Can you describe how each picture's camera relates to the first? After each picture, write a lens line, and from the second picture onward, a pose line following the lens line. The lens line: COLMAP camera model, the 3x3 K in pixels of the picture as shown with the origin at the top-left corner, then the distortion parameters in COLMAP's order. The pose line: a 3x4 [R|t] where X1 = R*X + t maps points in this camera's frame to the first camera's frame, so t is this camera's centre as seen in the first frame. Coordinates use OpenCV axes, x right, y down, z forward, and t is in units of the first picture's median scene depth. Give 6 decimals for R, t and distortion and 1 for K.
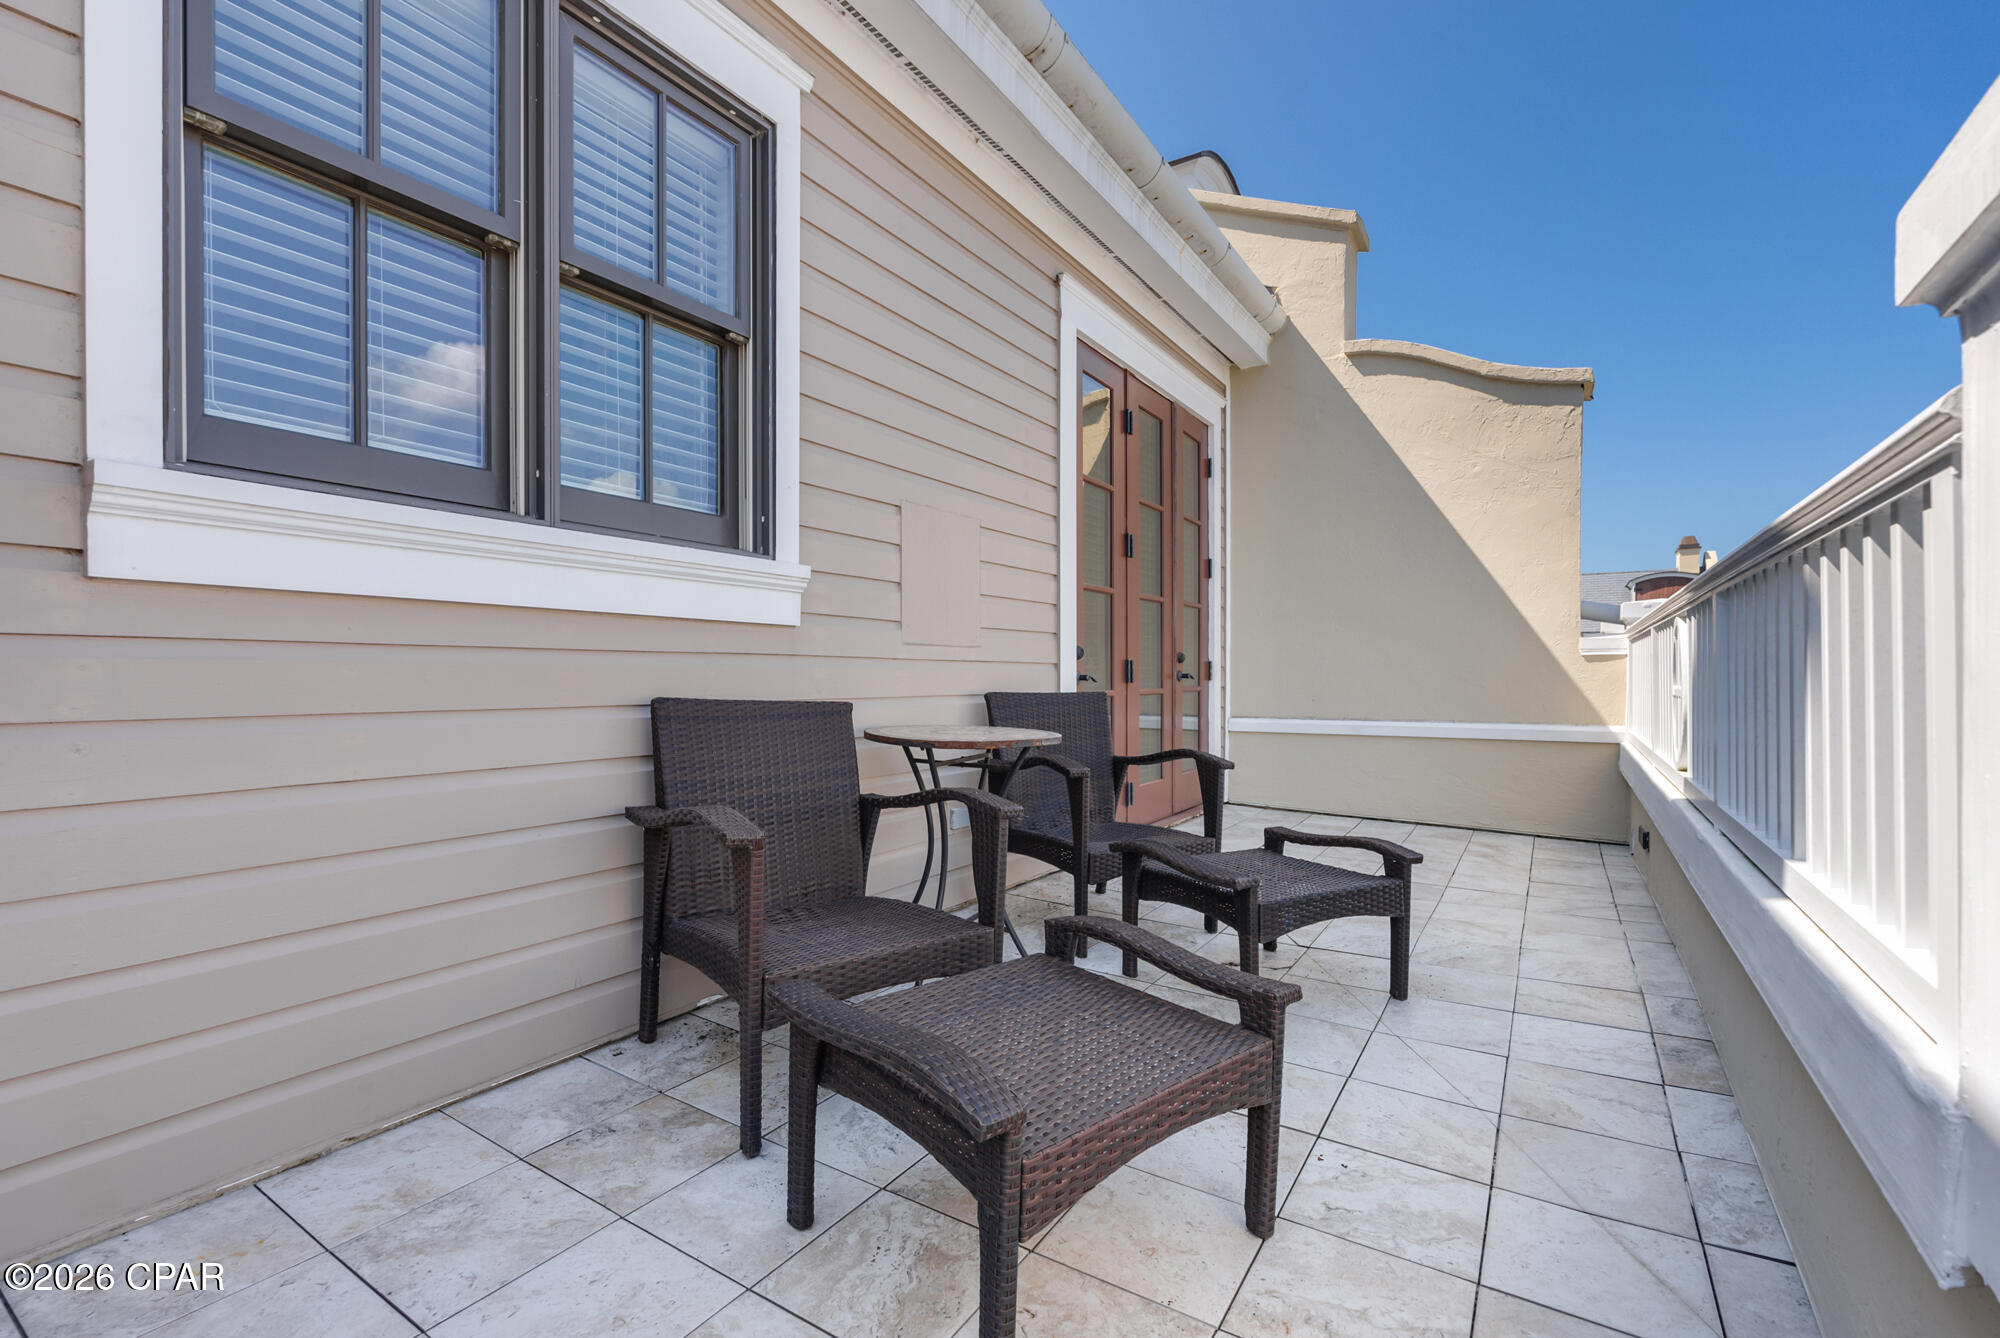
lens RADIAL K [[884.0, 0, 1004.6], [0, 884.0, 669.2], [0, 0, 1]] dist [0.001674, 0.000560]
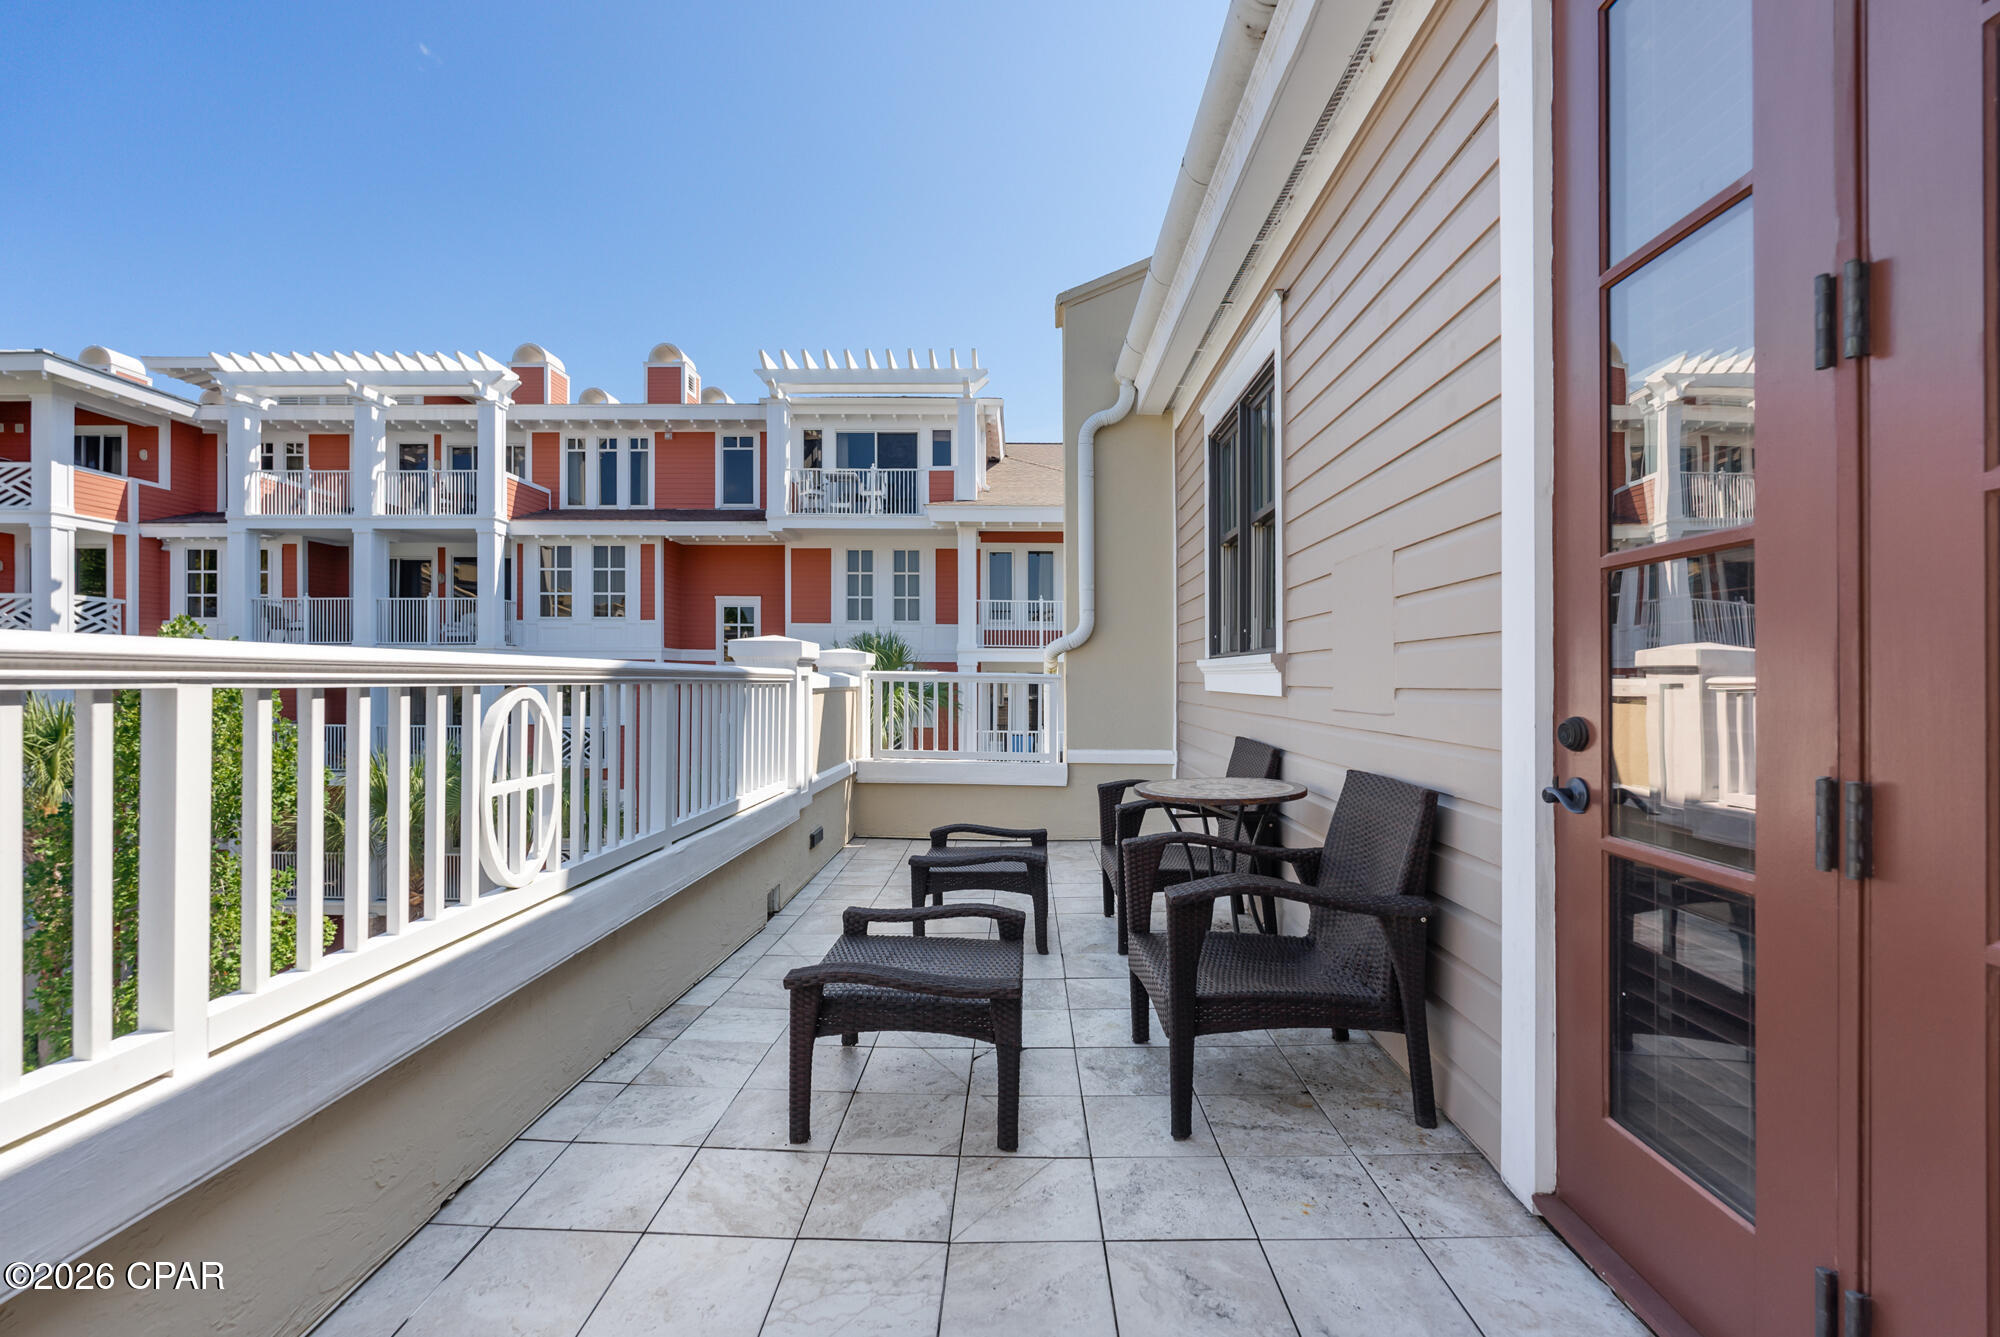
lens RADIAL K [[884.0, 0, 1003.1], [0, 884.0, 681.7], [0, 0, 1]] dist [0.001674, 0.000560]
pose [[-0.856007, -0.008597, -0.516893, 0.706733], [-0.006362, 0.999961, -0.006095, -0.051142], [0.516925, -0.001929, -0.856029, 1.641391]]
